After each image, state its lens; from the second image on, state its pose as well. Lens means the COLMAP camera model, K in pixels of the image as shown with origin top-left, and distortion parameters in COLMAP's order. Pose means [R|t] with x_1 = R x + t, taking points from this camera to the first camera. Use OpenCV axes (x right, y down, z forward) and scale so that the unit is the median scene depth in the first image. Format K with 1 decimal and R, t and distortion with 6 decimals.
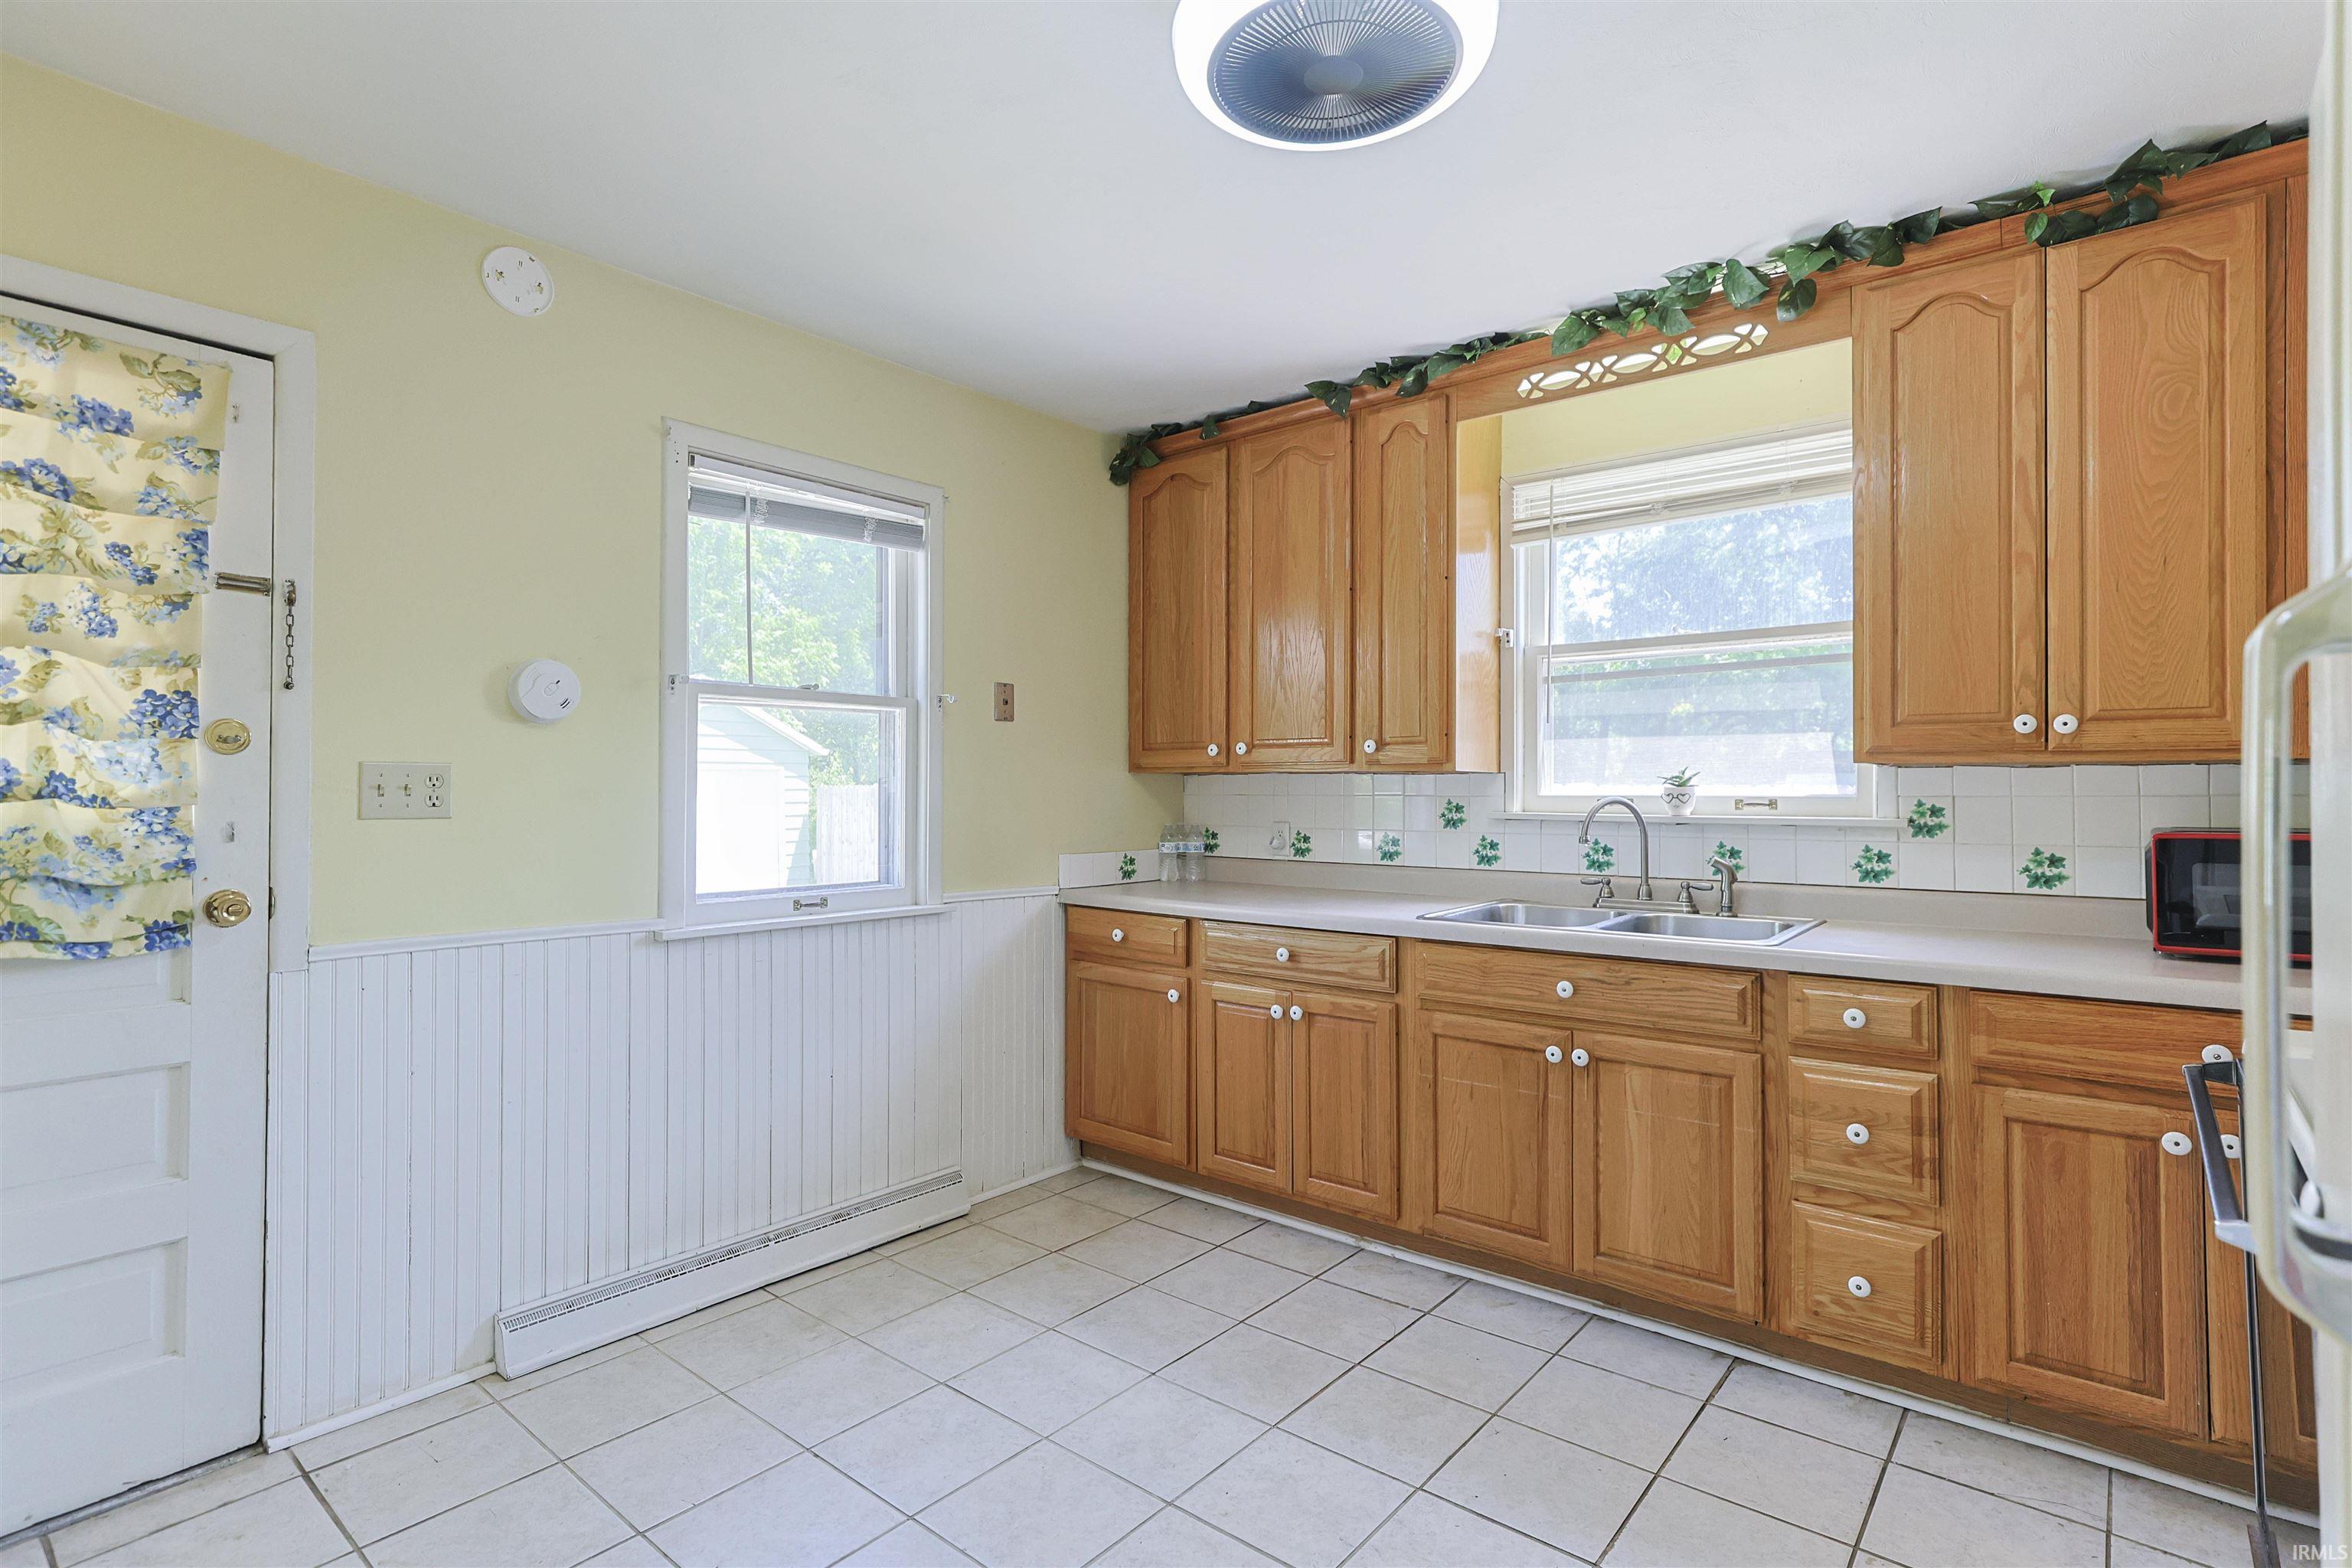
lens RADIAL K [[1141.2, 0, 1157.1], [0, 1141.2, 778.0], [0, 0, 1]] dist [-0.022859, 0.014054]
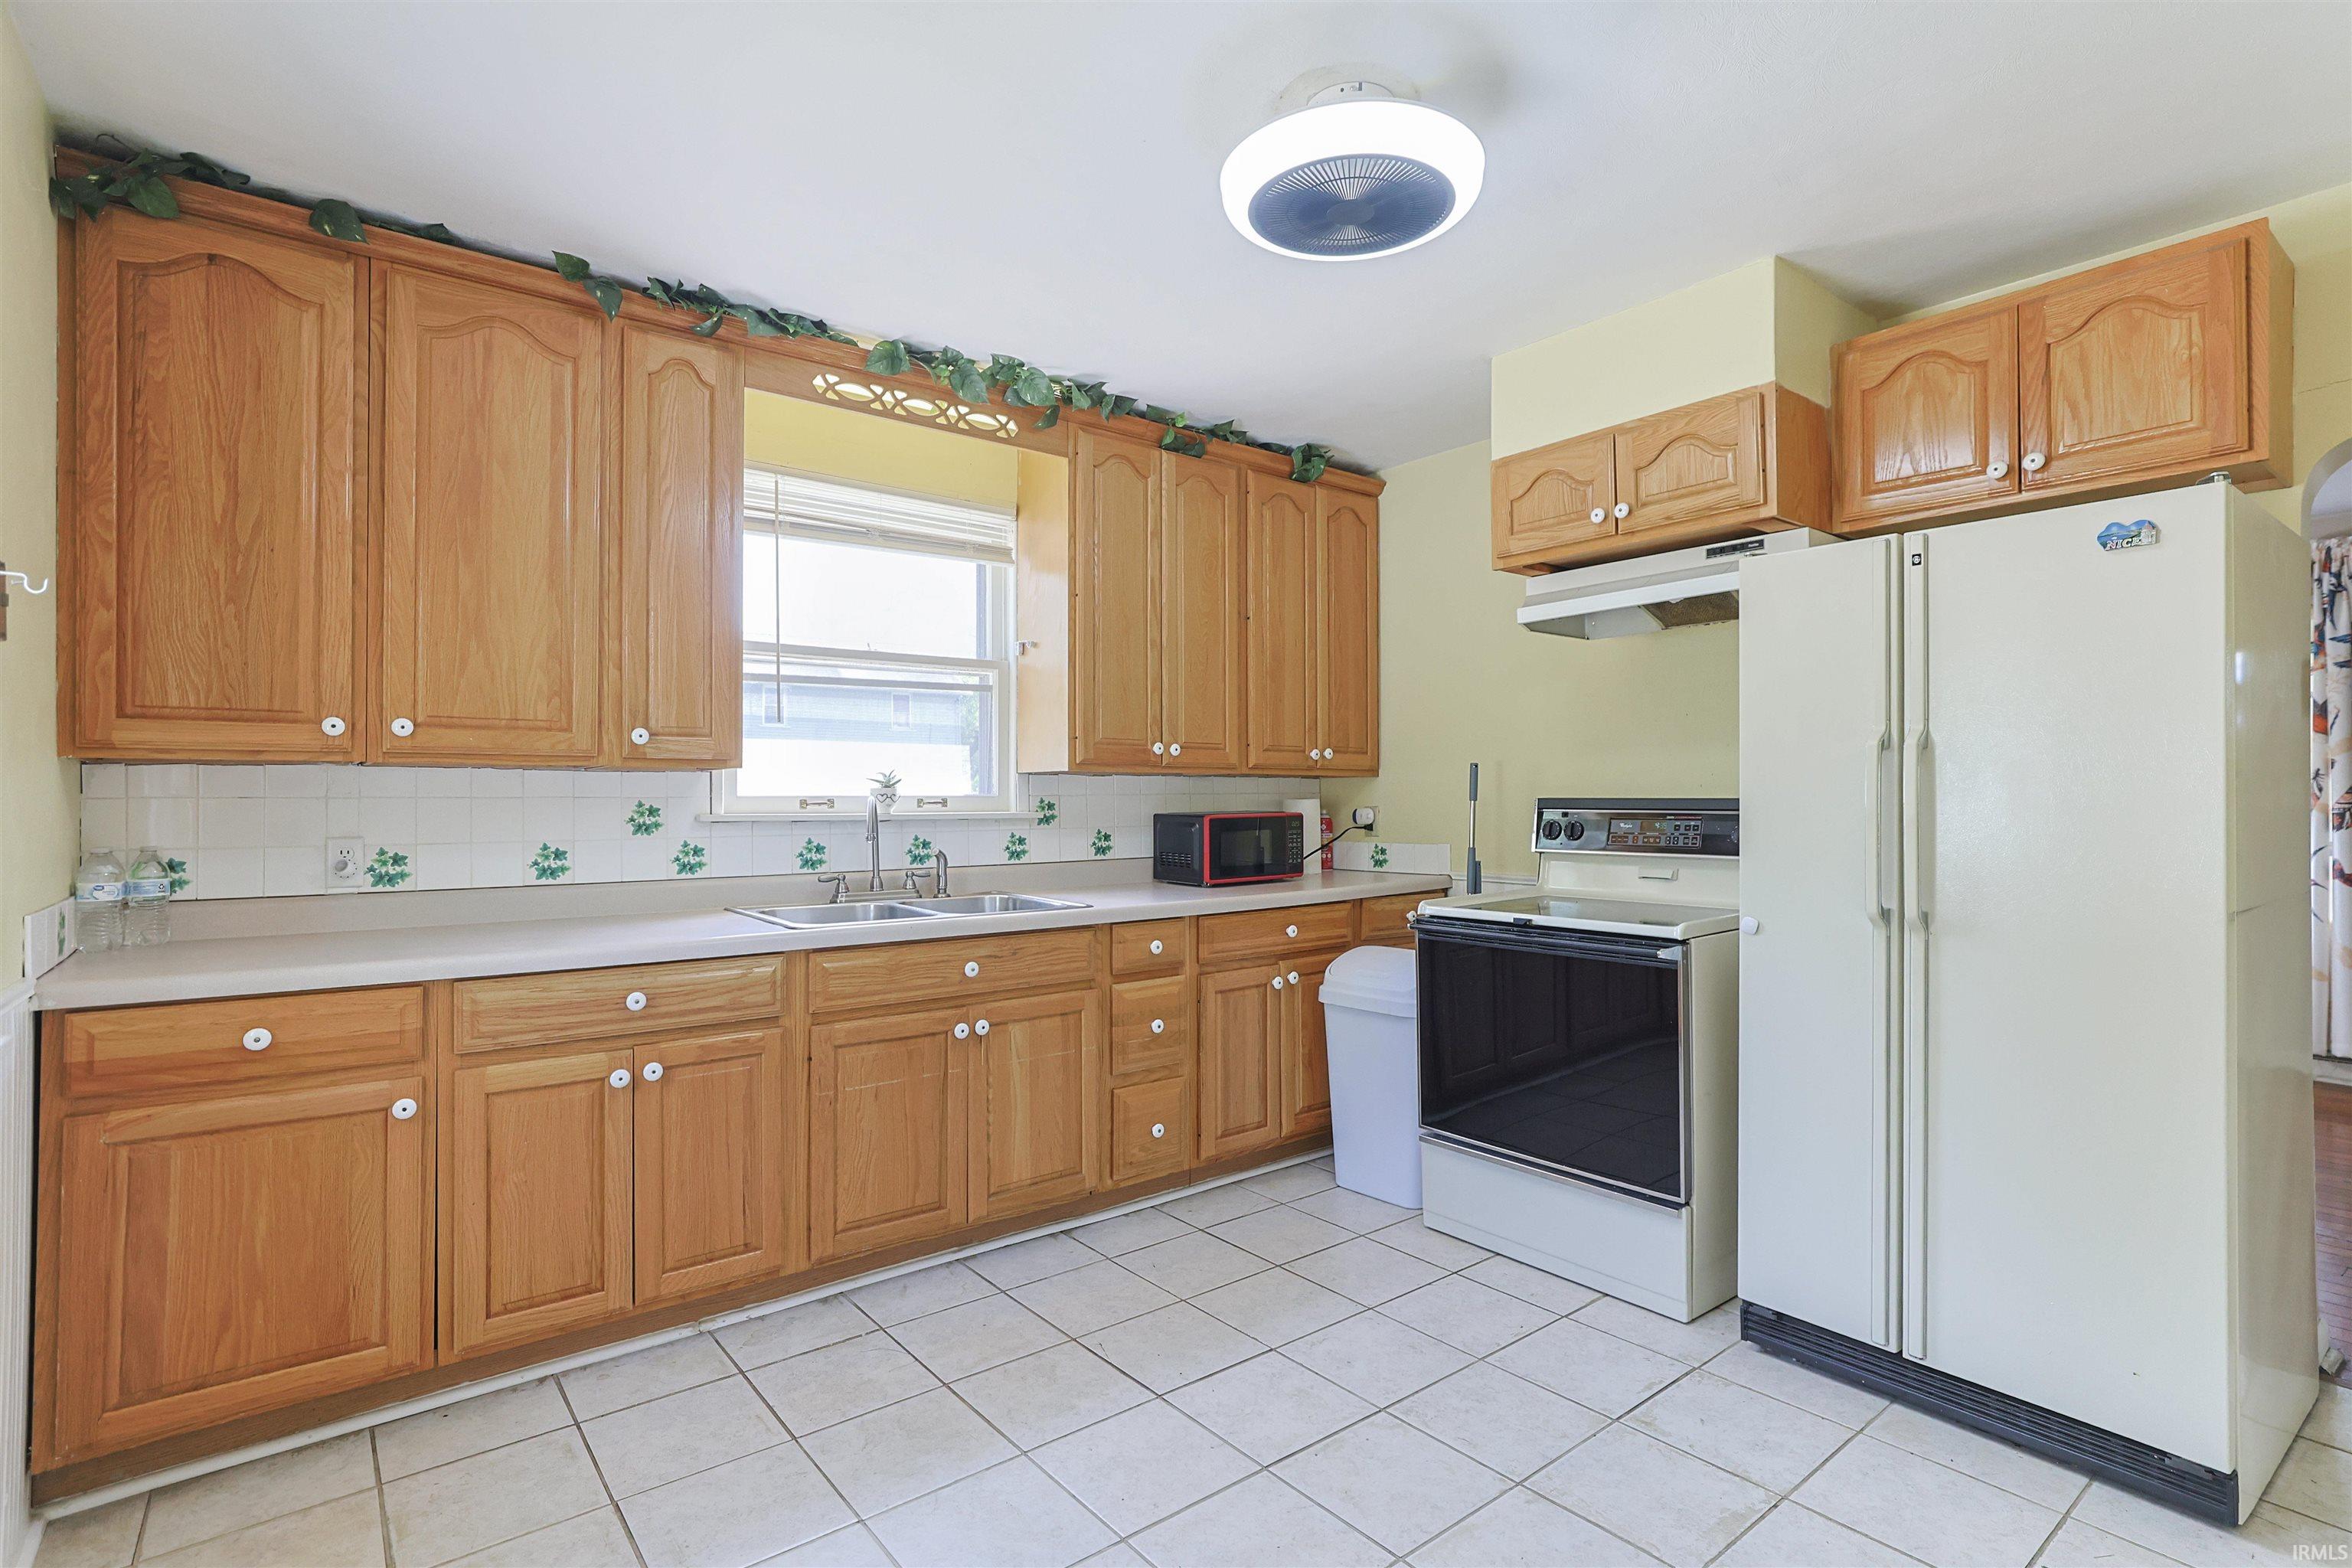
lens RADIAL K [[1141.2, 0, 1169.1], [0, 1141.2, 790.8], [0, 0, 1]] dist [-0.022859, 0.014054]
pose [[0.192571, 0.004111, 0.981274, -0.600995], [-0.008634, 0.999960, -0.002495, 0.011320], [-0.981245, -0.007992, 0.192599, 0.519817]]
